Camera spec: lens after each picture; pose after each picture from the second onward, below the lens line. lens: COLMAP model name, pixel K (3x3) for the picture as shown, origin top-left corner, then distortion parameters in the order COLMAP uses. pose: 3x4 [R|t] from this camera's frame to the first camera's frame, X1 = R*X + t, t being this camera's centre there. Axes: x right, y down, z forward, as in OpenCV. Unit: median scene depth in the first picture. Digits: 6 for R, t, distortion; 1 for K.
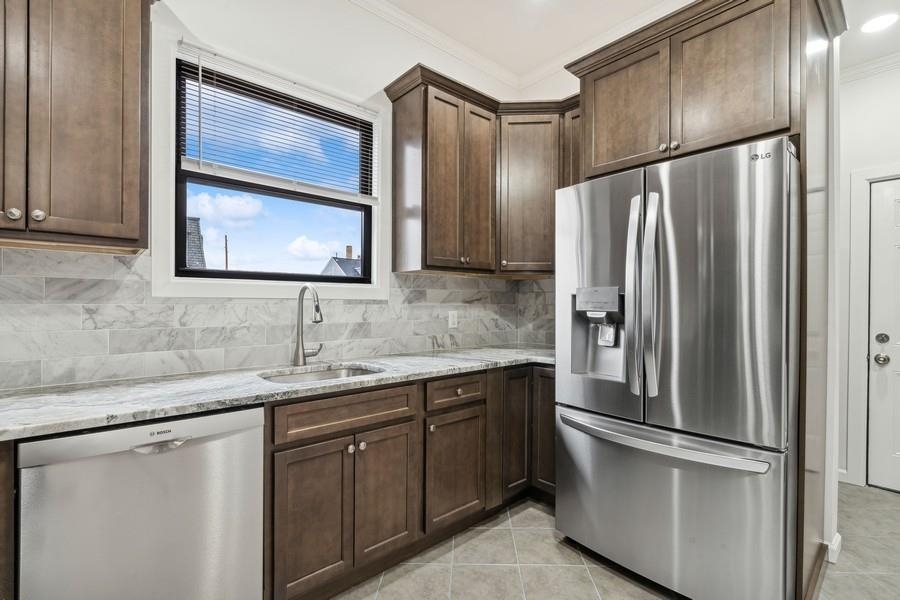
lens RADIAL K [[406.7, 0, 447.7], [0, 406.7, 304.3], [0, 0, 1]] dist [-0.002562, -0.000145]
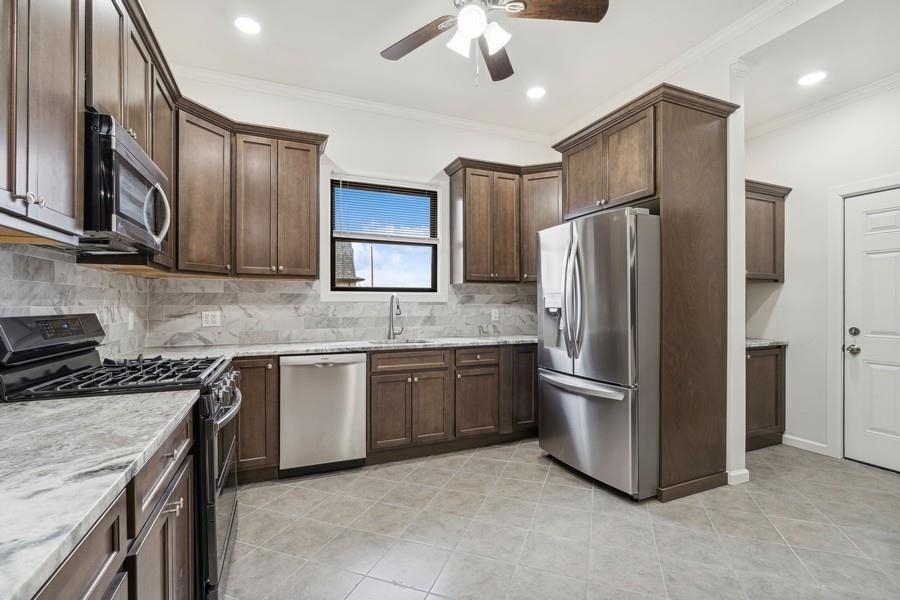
lens RADIAL K [[406.7, 0, 447.7], [0, 406.7, 304.3], [0, 0, 1]] dist [-0.002562, -0.000145]
pose [[0.949878, -0.006694, -0.312550, 0.416331], [0.005209, 0.999971, -0.005587, 0.008222], [0.312578, 0.003679, 0.949885, -0.597147]]
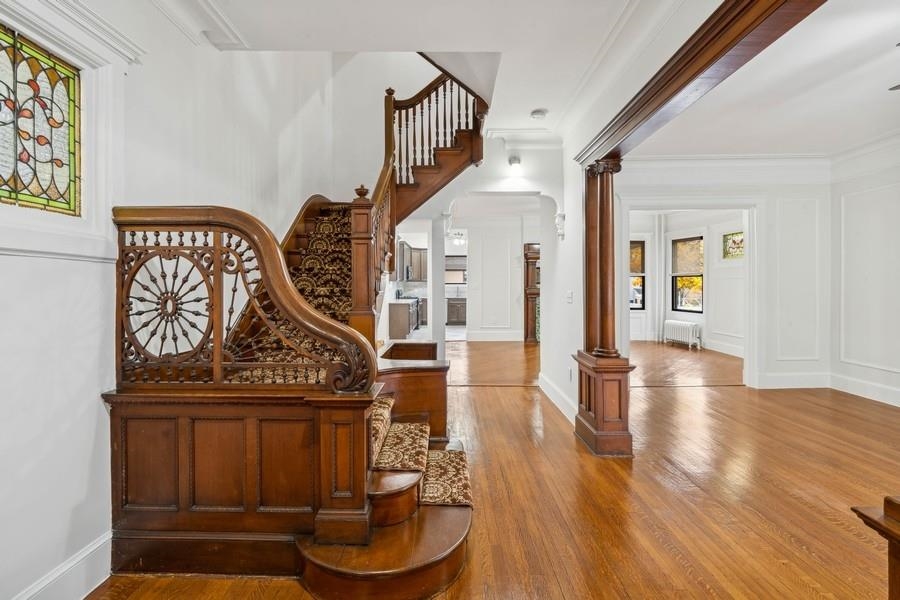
lens RADIAL K [[406.7, 0, 447.7], [0, 406.7, 304.3], [0, 0, 1]] dist [-0.002562, -0.000145]
pose [[0.743384, 0.020224, -0.668559, 3.984473], [0.004180, 0.999383, 0.034880, 0.035327], [0.668852, -0.028723, 0.742840, -4.076190]]
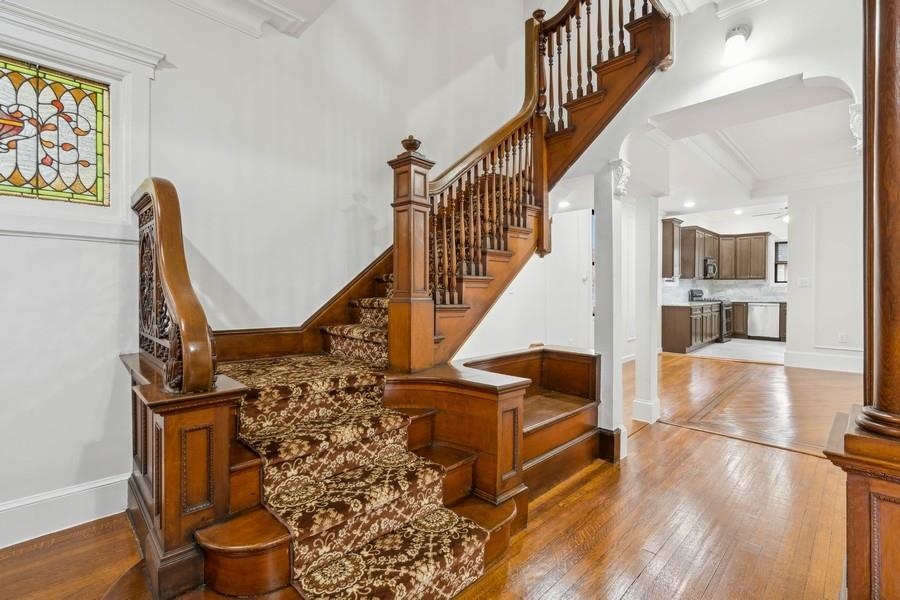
lens RADIAL K [[406.7, 0, 447.7], [0, 406.7, 304.3], [0, 0, 1]] dist [-0.002562, -0.000145]
pose [[0.057647, 0.023108, -0.998070, 3.929368], [-0.003691, 0.999730, 0.022933, 0.096728], [0.998330, 0.002362, 0.057716, -3.207843]]
